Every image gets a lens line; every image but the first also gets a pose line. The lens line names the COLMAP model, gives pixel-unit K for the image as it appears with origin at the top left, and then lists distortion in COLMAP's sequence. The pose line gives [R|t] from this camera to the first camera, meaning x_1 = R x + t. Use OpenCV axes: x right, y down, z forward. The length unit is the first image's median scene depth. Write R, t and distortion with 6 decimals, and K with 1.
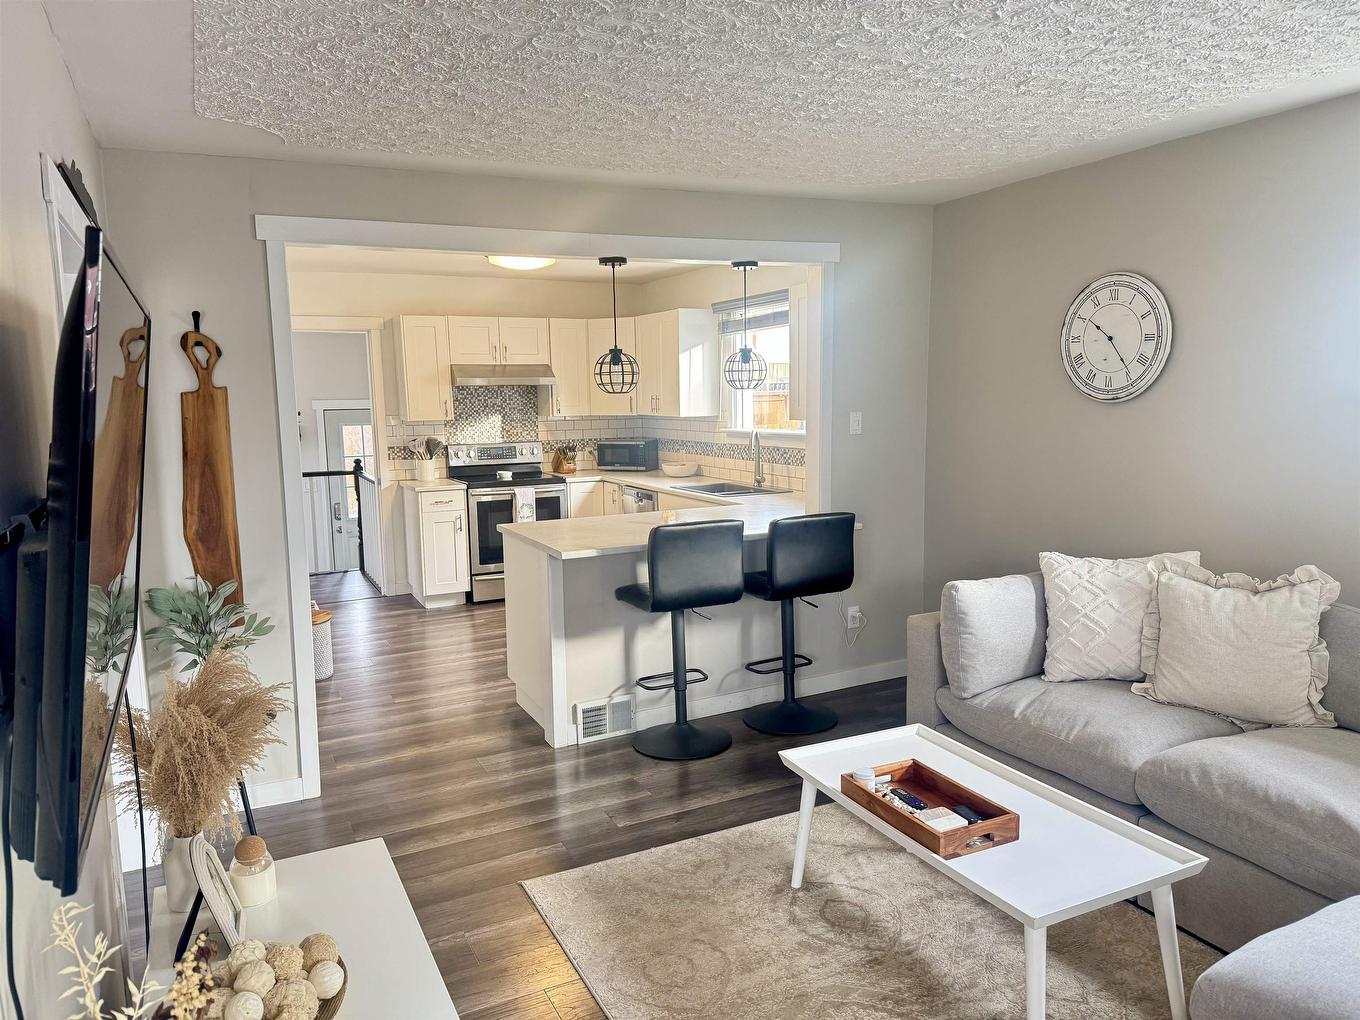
lens RADIAL K [[948.8, 0, 680.0], [0, 948.8, 510.0], [0, 0, 1]] dist [0.073163, -0.085710]
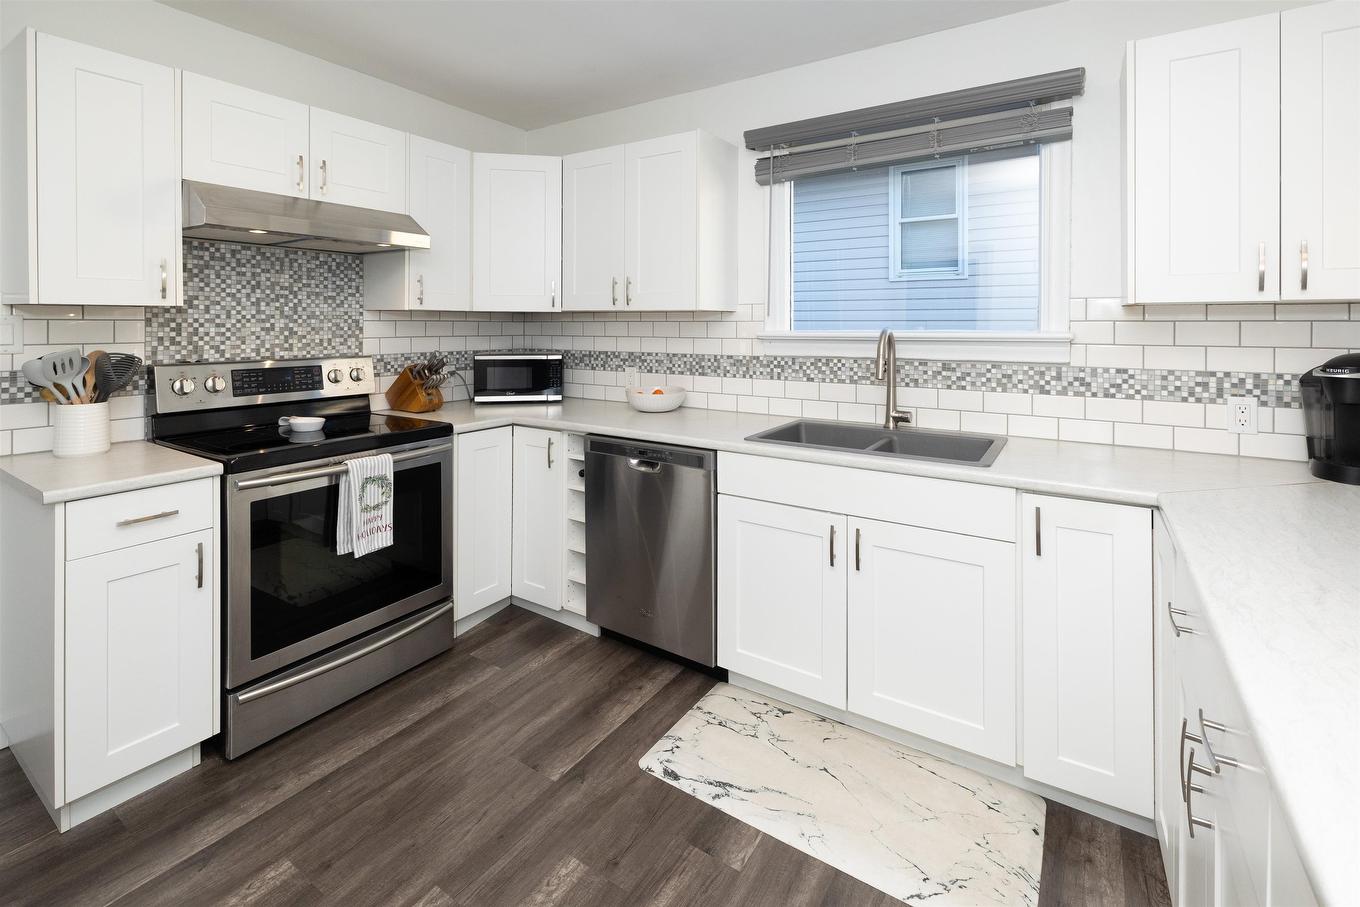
lens RADIAL K [[592.6, 0, 679.8], [0, 592.6, 328.7], [0, 0, 1]] dist [-0.001040, 0.000115]
pose [[0.854023, 0.017802, 0.519931, -0.310023], [0.048121, 0.992426, -0.113023, -0.073610], [-0.518005, 0.121544, 0.846698, 1.110126]]
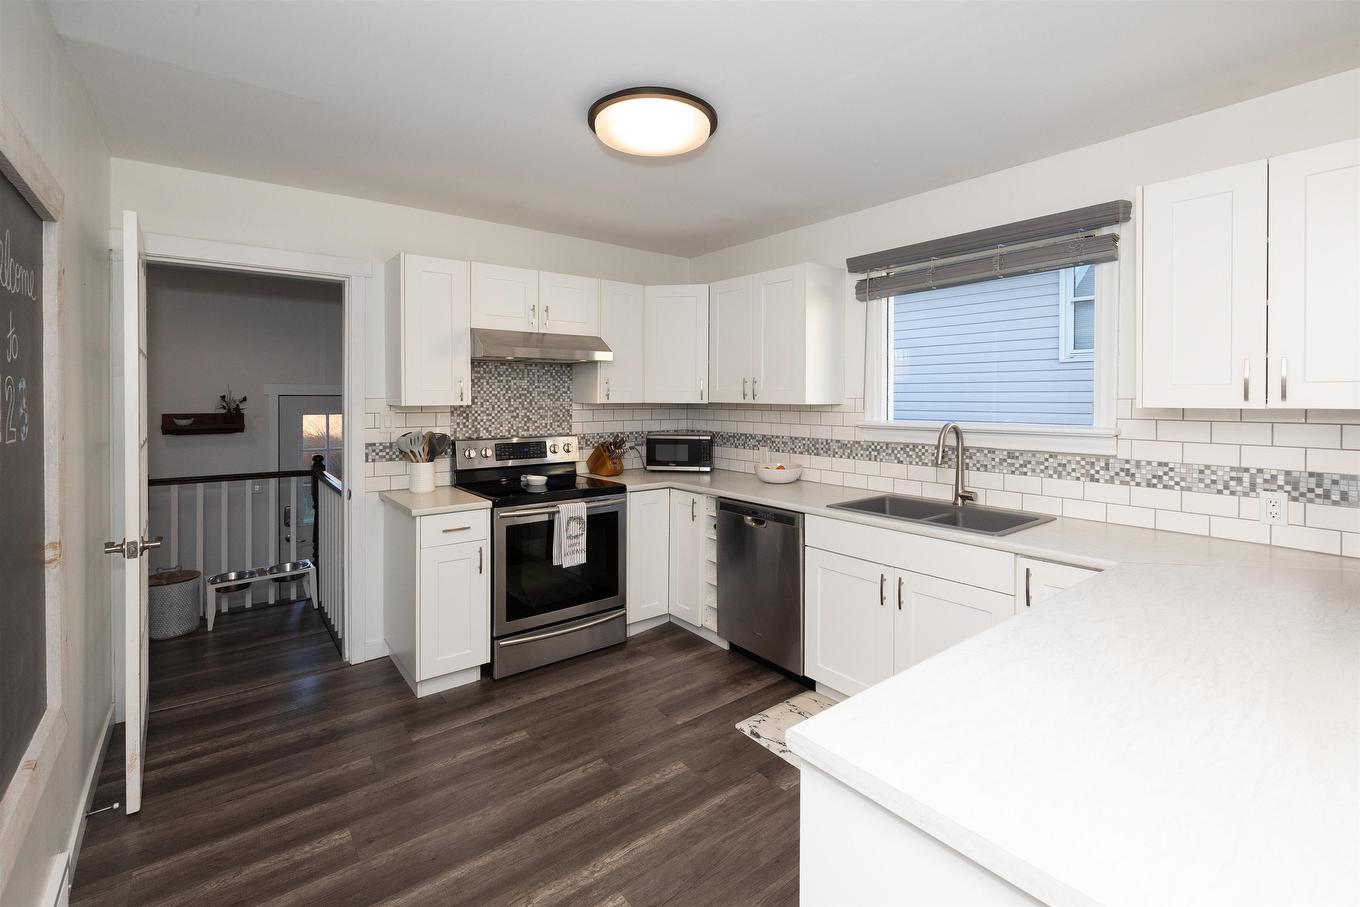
lens RADIAL K [[583.5, 0, 686.7], [0, 583.5, 400.1], [0, 0, 1]] dist [-0.000688, -0.000031]
pose [[0.974075, 0.019589, 0.225376, -0.300847], [0.009033, 0.992082, -0.125269, -0.072025], [-0.226045, 0.124058, 0.966185, 0.922875]]
